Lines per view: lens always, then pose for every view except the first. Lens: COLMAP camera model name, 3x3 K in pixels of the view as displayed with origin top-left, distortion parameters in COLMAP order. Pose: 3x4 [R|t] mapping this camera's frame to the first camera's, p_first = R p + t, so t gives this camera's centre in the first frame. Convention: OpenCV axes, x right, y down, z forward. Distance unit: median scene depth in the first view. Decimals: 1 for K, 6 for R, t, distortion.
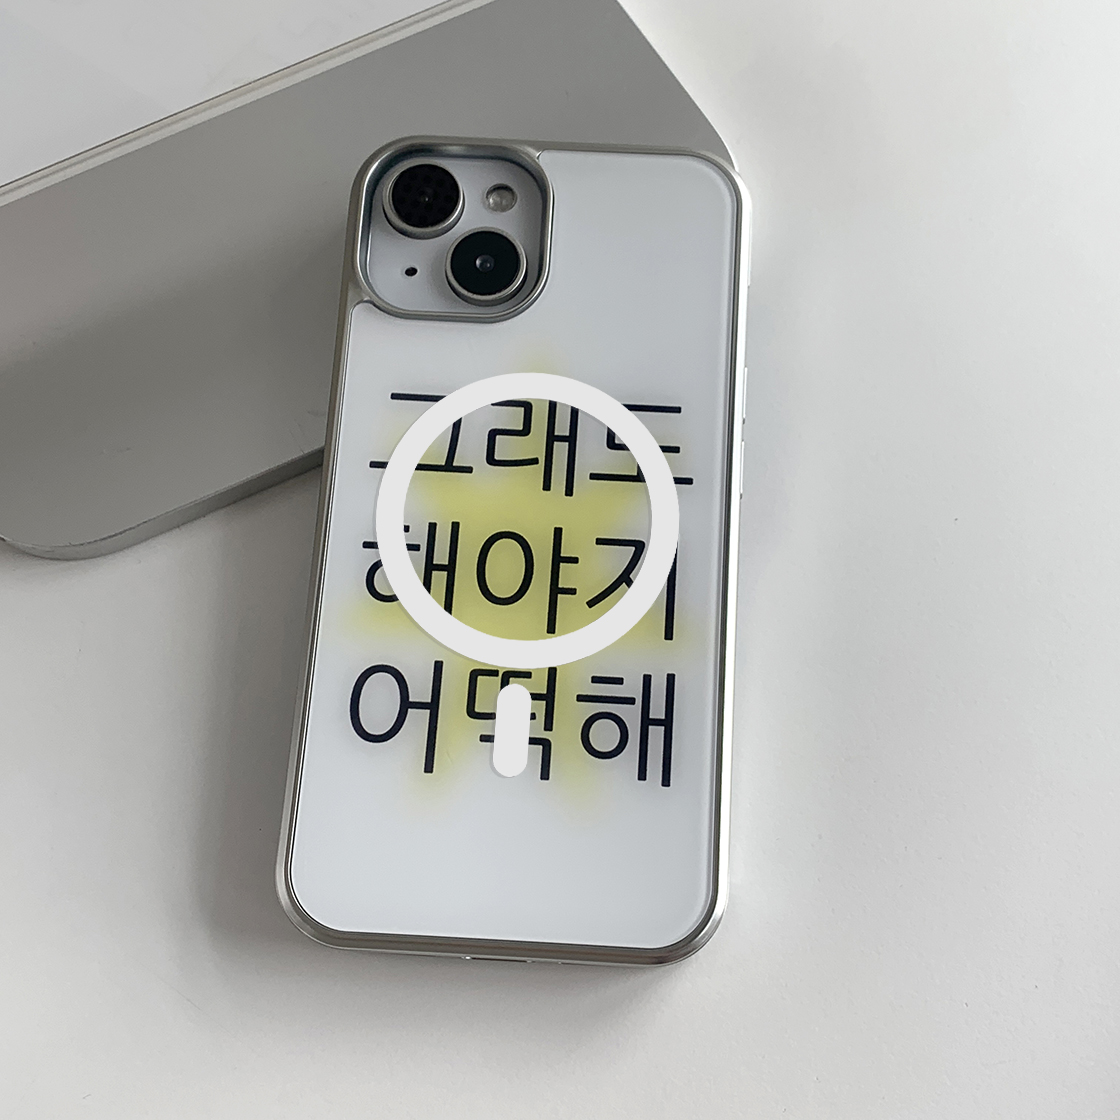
lens RADIAL K [[1619.6, 0, 589.7], [0, 1619.6, 556.9], [0, 0, 1]] dist [0.145966, -0.438144]
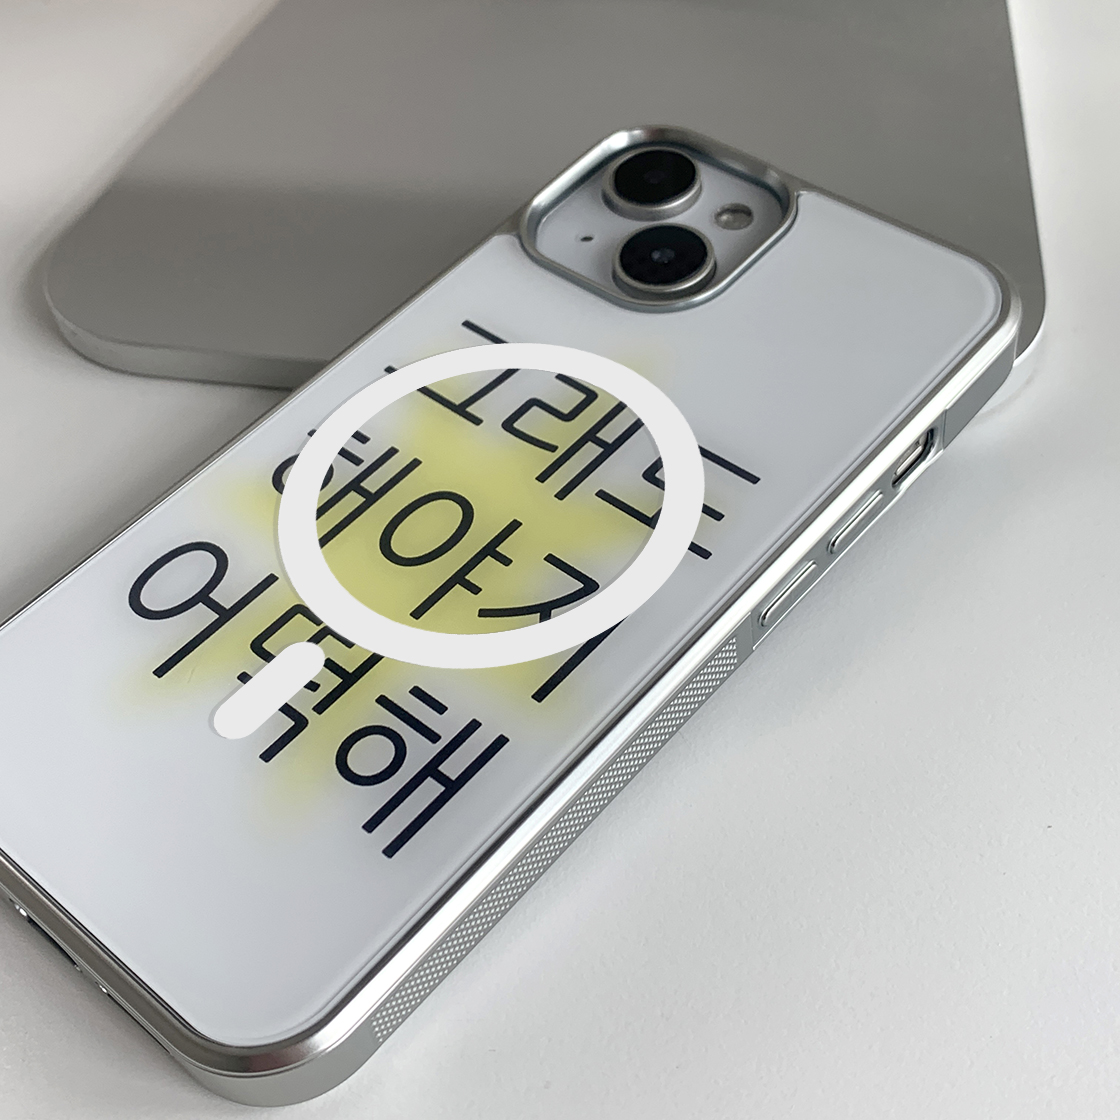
lens RADIAL K [[1619.6, 0, 589.7], [0, 1619.6, 556.9], [0, 0, 1]] dist [0.145966, -0.438144]
pose [[0.792575, 0.432346, -0.430002, 0.323277], [-0.557332, 0.799734, -0.223173, 0.138203], [0.247399, 0.416536, 0.874810, 0.376518]]
